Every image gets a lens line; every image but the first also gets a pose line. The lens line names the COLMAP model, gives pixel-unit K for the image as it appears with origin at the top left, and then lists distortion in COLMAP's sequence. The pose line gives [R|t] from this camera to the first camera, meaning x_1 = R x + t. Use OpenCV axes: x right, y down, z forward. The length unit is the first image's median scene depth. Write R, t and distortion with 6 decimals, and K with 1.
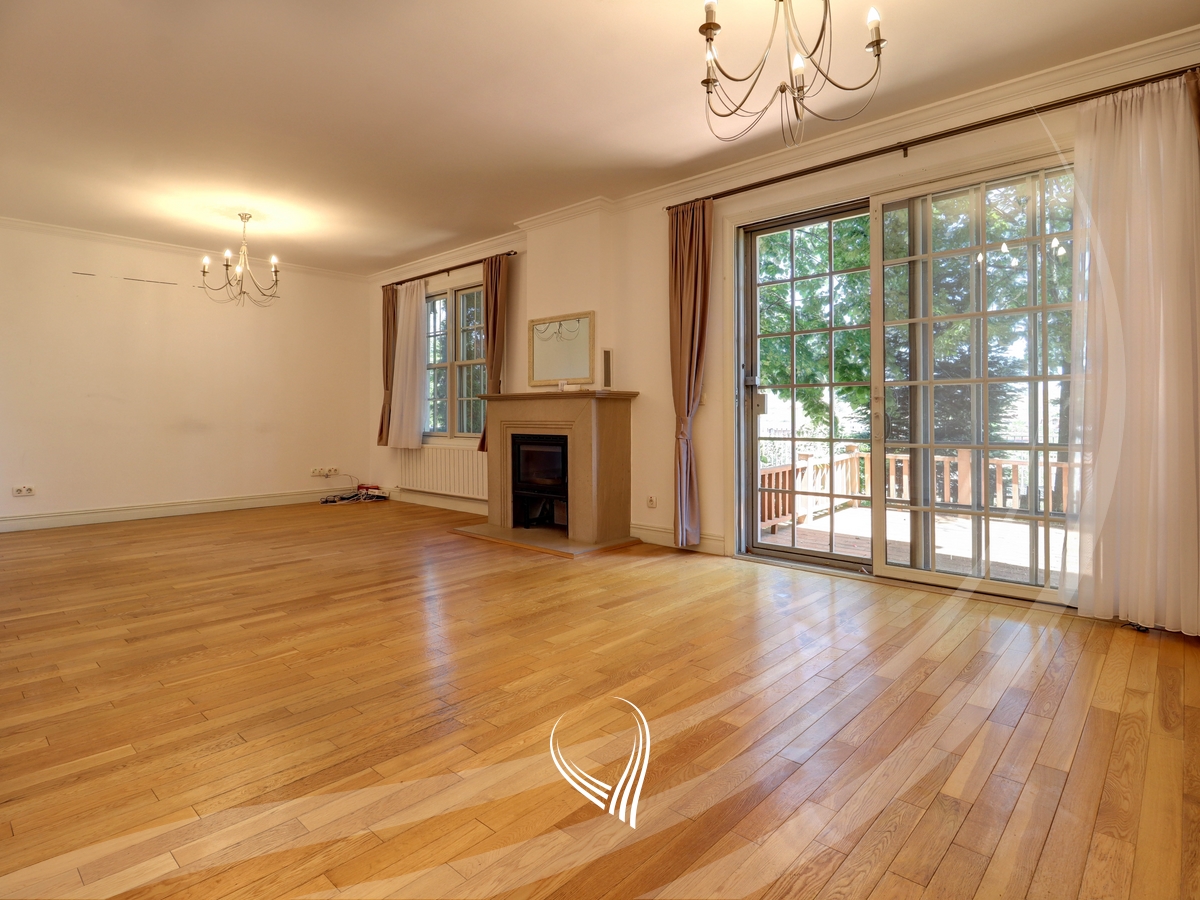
lens RADIAL K [[637.9, 0, 617.0], [0, 637.9, 420.8], [0, 0, 1]] dist [-0.004057, -0.008618]
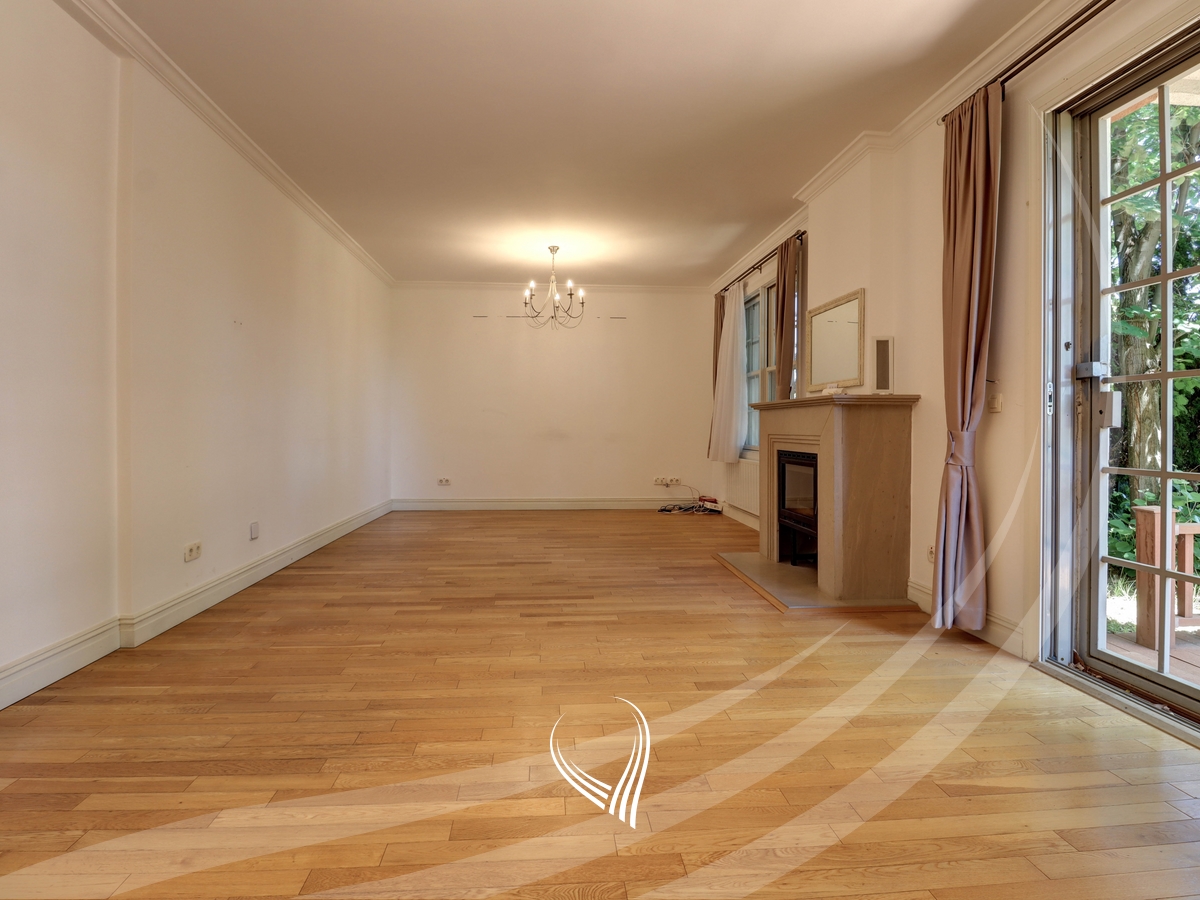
lens RADIAL K [[637.9, 0, 597.6], [0, 637.9, 439.2], [0, 0, 1]] dist [-0.004057, -0.008618]
pose [[0.721607, 0.017507, -0.692082, 0.264847], [-0.010862, 0.999843, 0.013966, -0.002723], [0.692218, -0.002561, 0.721684, 0.252415]]
